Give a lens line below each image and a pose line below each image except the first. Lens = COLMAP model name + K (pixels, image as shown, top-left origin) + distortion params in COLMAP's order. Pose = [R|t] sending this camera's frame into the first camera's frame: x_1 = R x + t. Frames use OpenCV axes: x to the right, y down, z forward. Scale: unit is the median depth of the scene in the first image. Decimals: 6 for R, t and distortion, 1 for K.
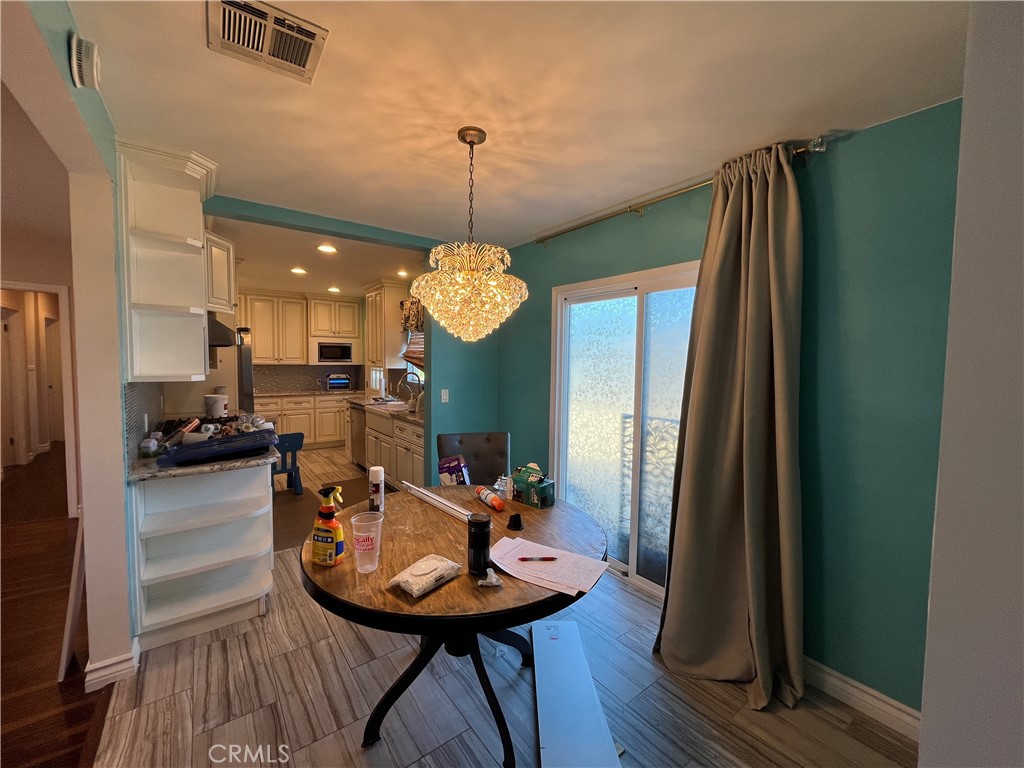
lens RADIAL K [[412.9, 0, 510.6], [0, 412.9, 383.3], [0, 0, 1]] dist [-0.005297, 0.000682]
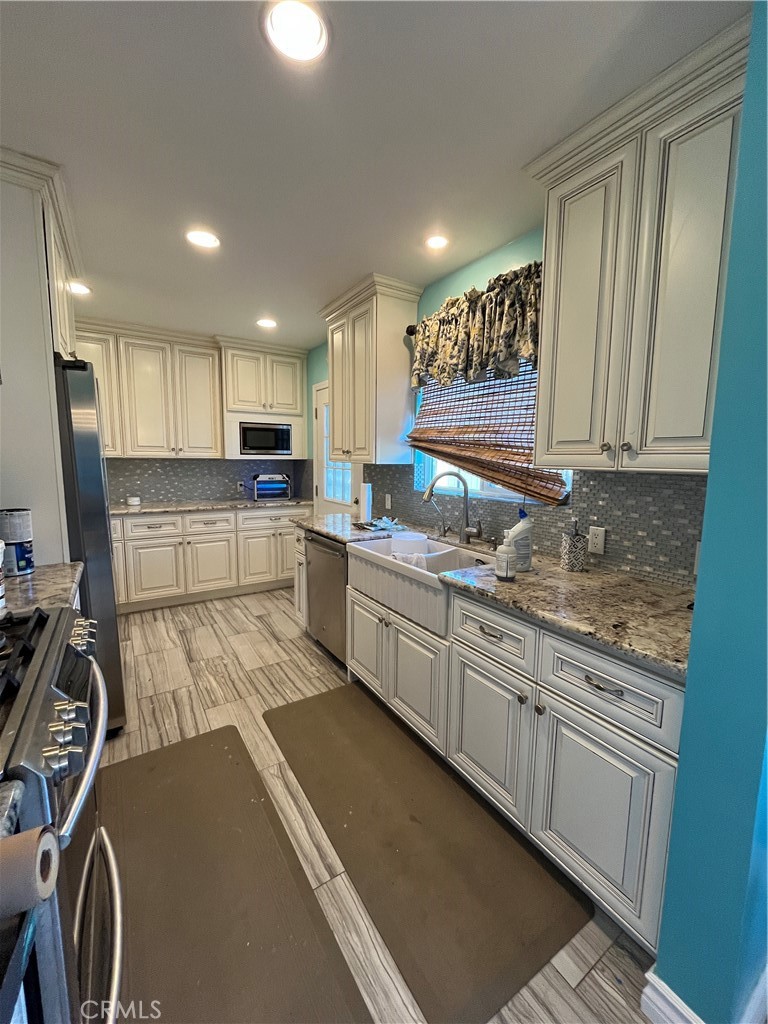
lens RADIAL K [[412.9, 0, 386.9], [0, 412.9, 507.0], [0, 0, 1]] dist [-0.005297, 0.000682]
pose [[0.997513, 0.006450, -0.070182, -0.215097], [-0.002183, 0.998153, 0.060705, -0.011776], [0.070444, -0.060401, 0.995685, 0.419197]]
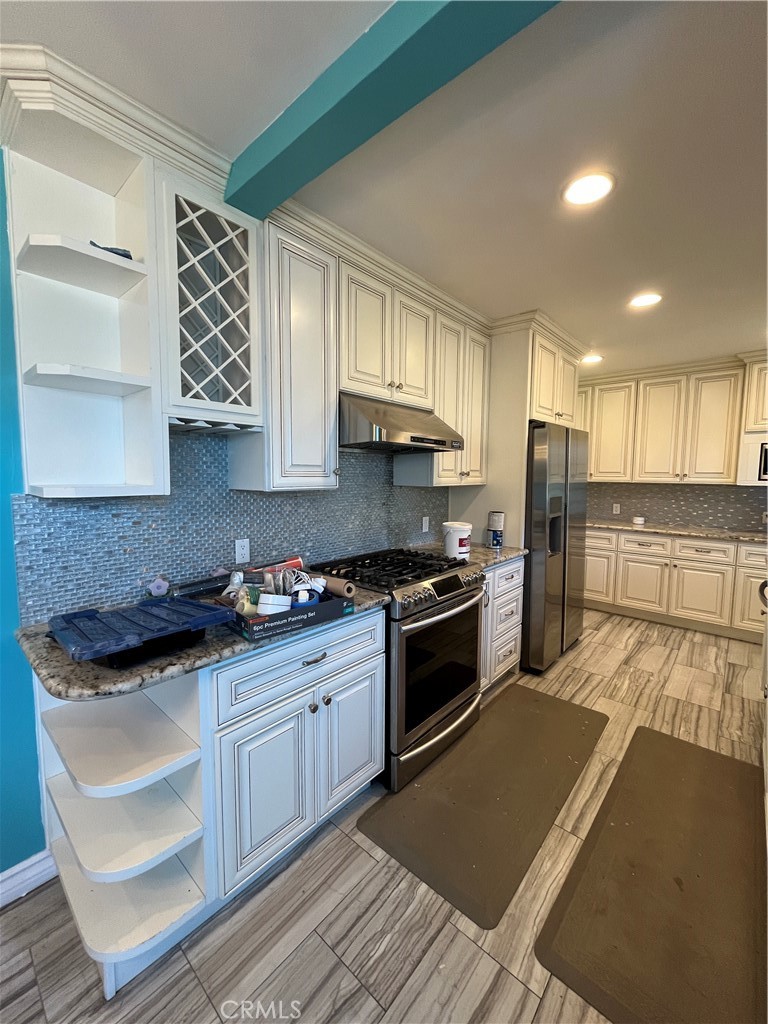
lens RADIAL K [[412.9, 0, 386.2], [0, 412.9, 507.6], [0, 0, 1]] dist [-0.005297, 0.000682]
pose [[0.203763, 0.071995, -0.976369, -0.045268], [-0.064150, 0.996131, 0.060064, -0.018361], [0.976916, 0.050395, 0.207593, 0.440111]]
